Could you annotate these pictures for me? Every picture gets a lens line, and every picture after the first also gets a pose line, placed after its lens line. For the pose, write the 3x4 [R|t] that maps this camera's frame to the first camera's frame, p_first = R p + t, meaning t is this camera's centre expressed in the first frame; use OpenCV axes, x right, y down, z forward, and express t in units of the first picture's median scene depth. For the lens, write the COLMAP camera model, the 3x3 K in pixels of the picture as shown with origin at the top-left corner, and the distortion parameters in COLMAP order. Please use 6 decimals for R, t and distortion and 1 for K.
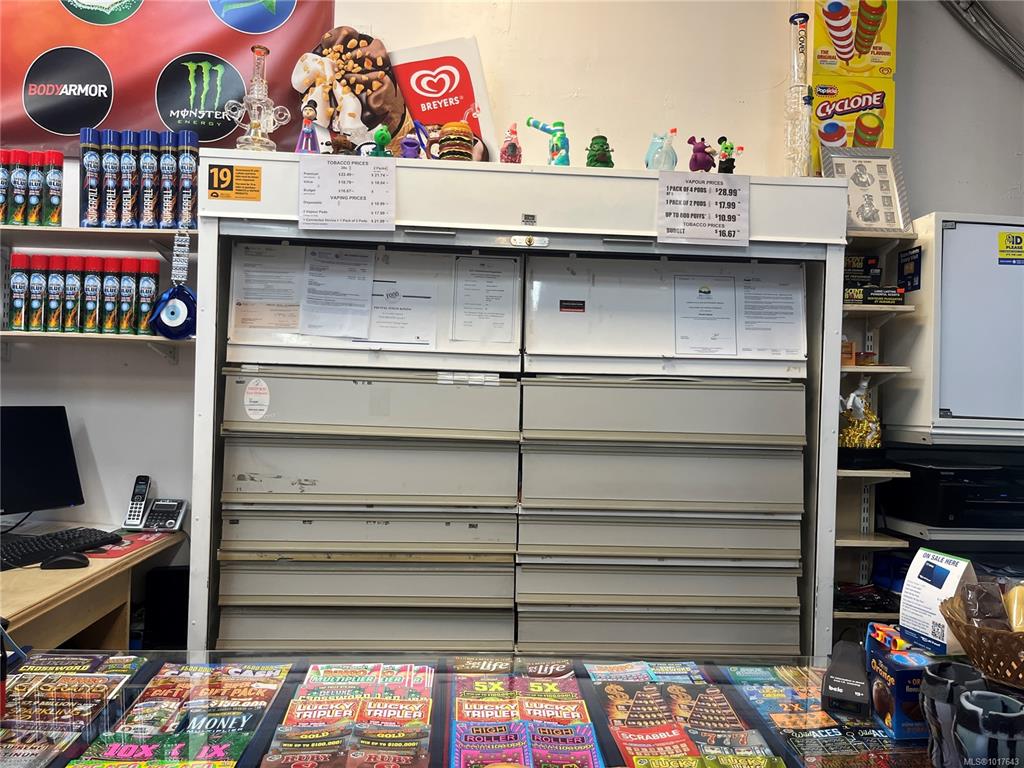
lens RADIAL K [[768.7, 0, 510.5], [0, 768.7, 391.4], [0, 0, 1]] dist [0.063053, -0.094914]
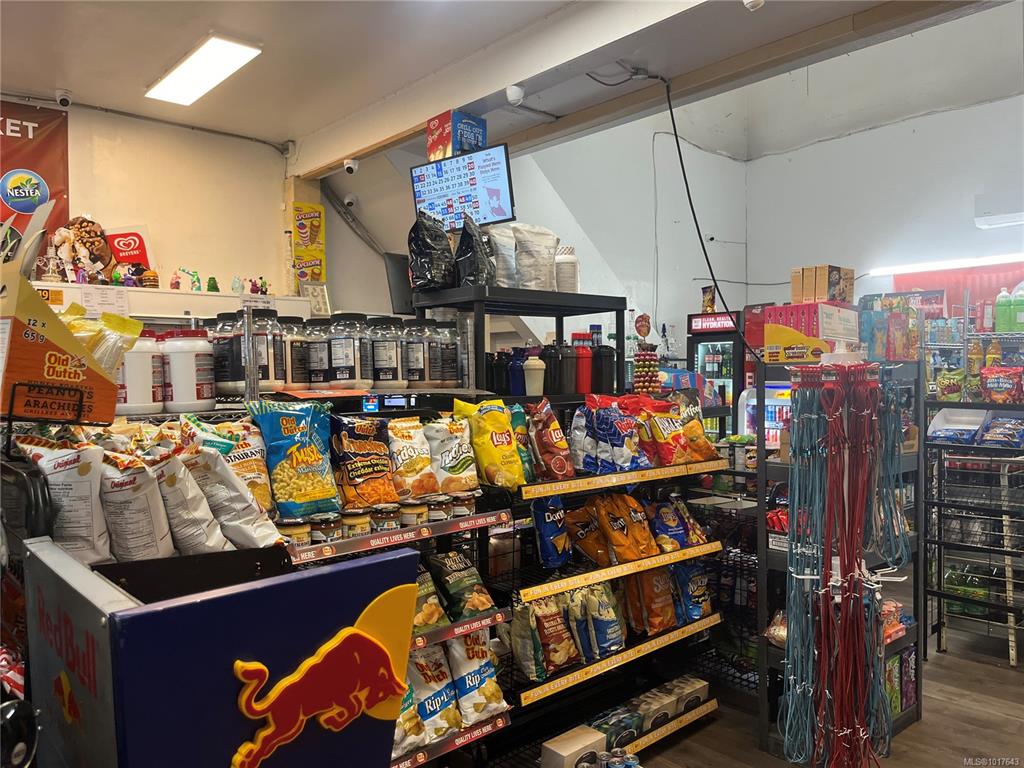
lens RADIAL K [[768.7, 0, 510.7], [0, 768.7, 389.2], [0, 0, 1]] dist [0.063053, -0.094914]
pose [[0.788676, -0.055159, 0.612330, -0.609329], [0.036707, 0.998415, 0.042660, -0.044982], [-0.613712, -0.011168, 0.789451, -1.397666]]
